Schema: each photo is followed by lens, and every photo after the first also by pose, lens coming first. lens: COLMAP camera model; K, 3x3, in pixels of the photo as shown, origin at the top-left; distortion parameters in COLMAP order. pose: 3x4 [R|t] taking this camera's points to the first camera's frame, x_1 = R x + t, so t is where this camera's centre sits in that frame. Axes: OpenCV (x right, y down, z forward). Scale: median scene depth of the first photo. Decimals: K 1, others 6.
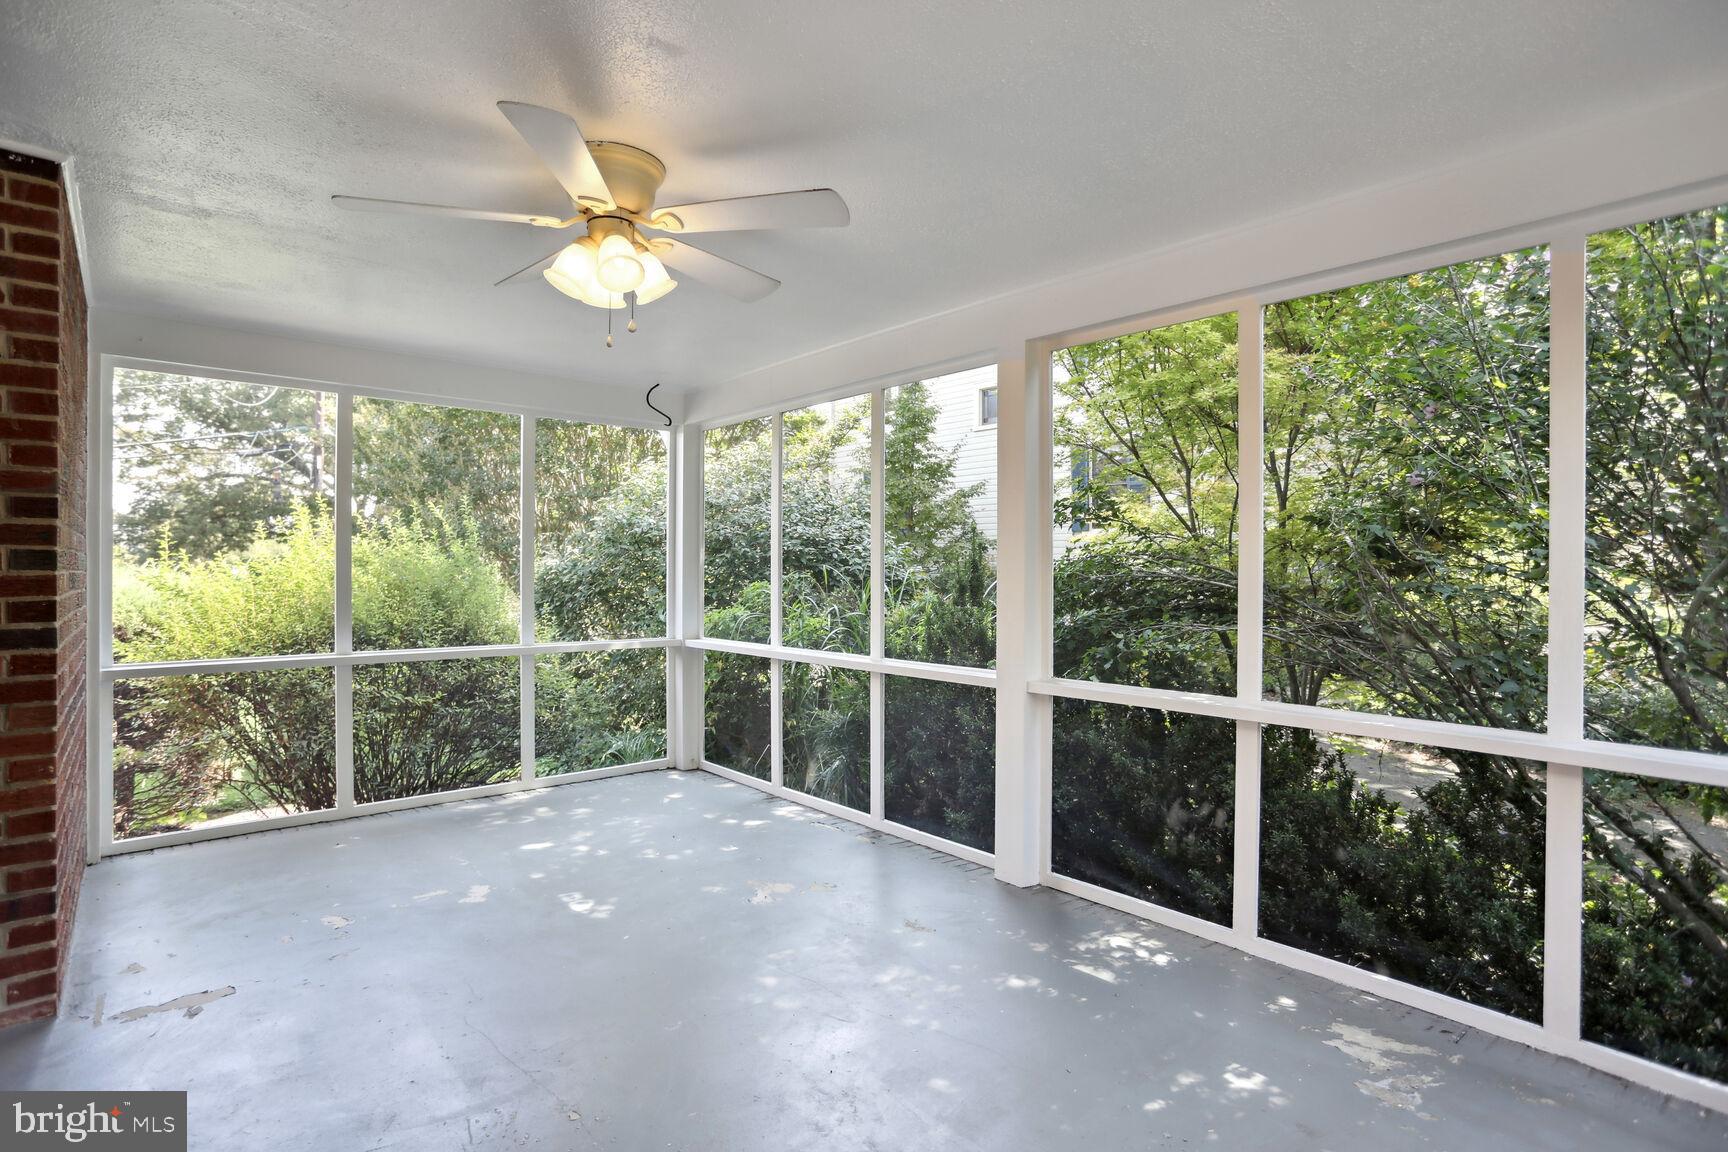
lens RADIAL K [[837.8, 0, 865.0], [0, 837.8, 577.0], [0, 0, 1]] dist [-0.032553, 0.005368]
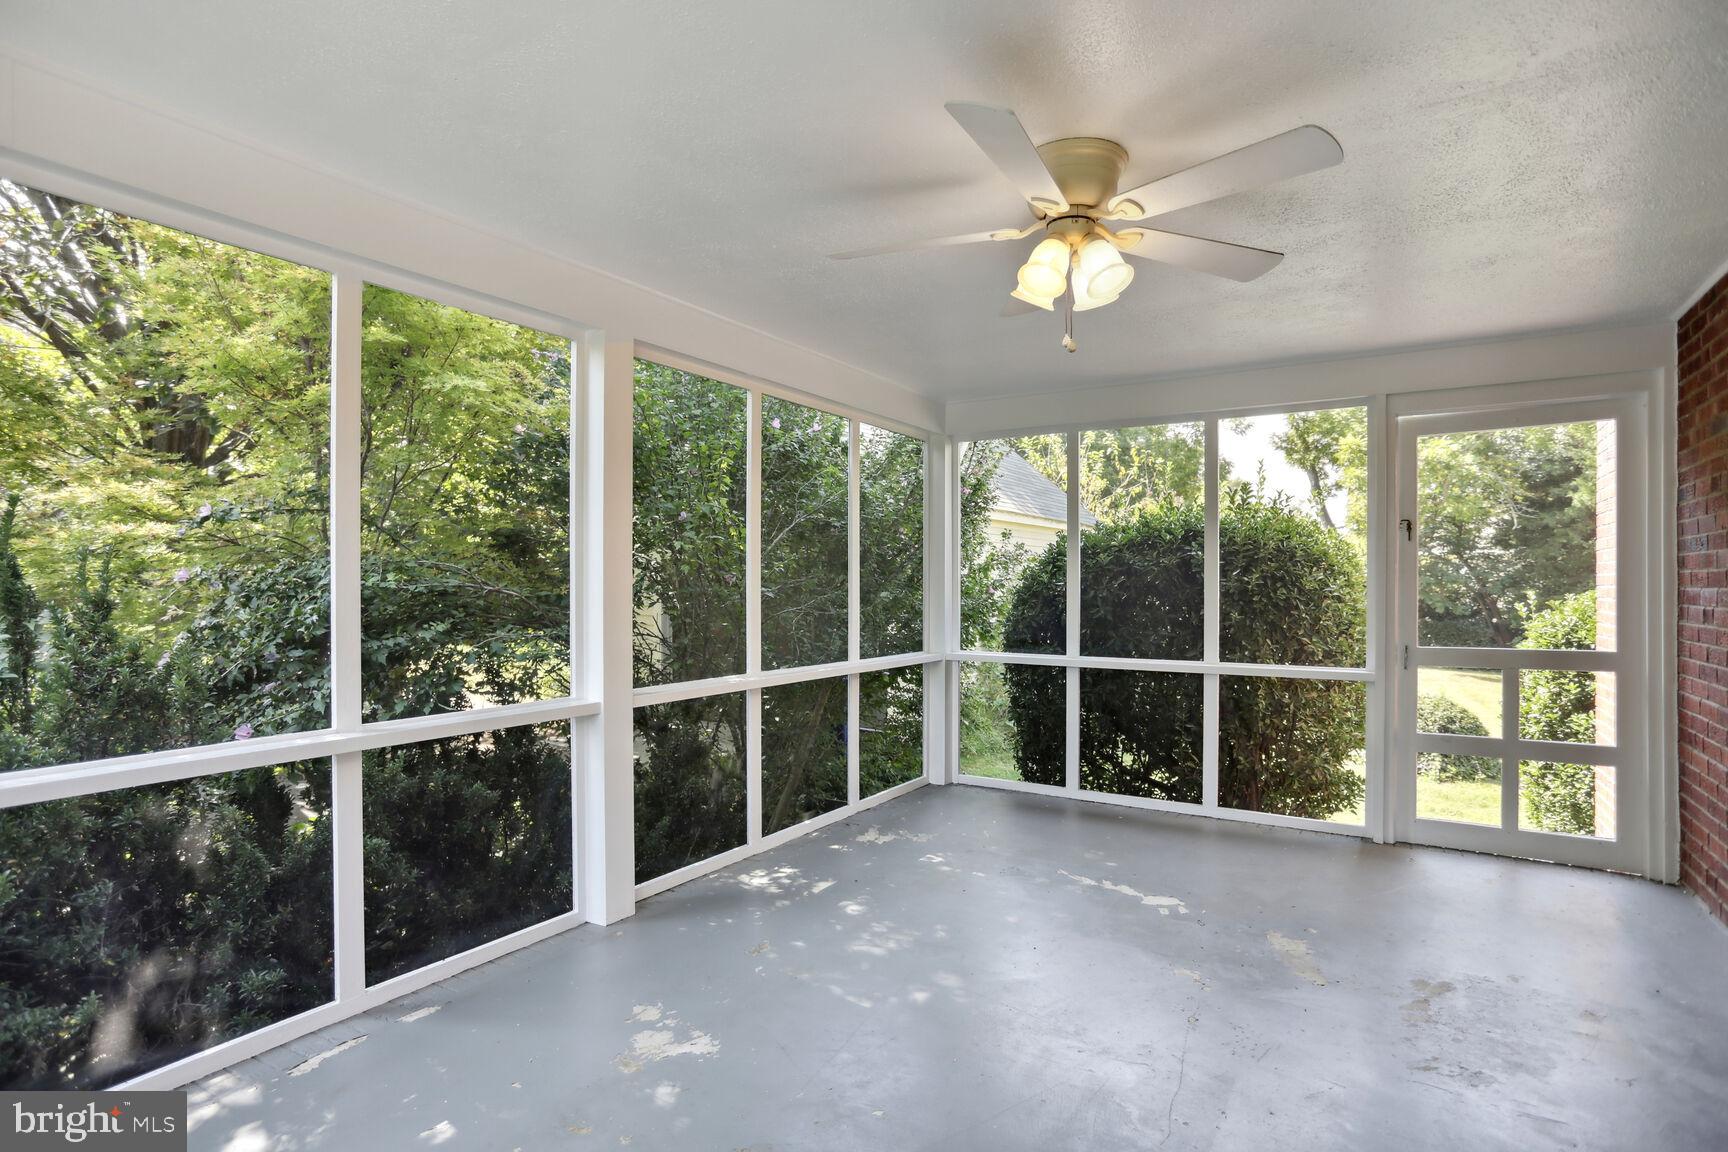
lens RADIAL K [[837.8, 0, 865.3], [0, 837.8, 579.3], [0, 0, 1]] dist [-0.032553, 0.005368]
pose [[-0.255127, 0.002790, 0.966904, -0.946561], [0.002322, 0.999995, -0.002273, -0.004570], [-0.966905, 0.001666, -0.255132, 1.184215]]
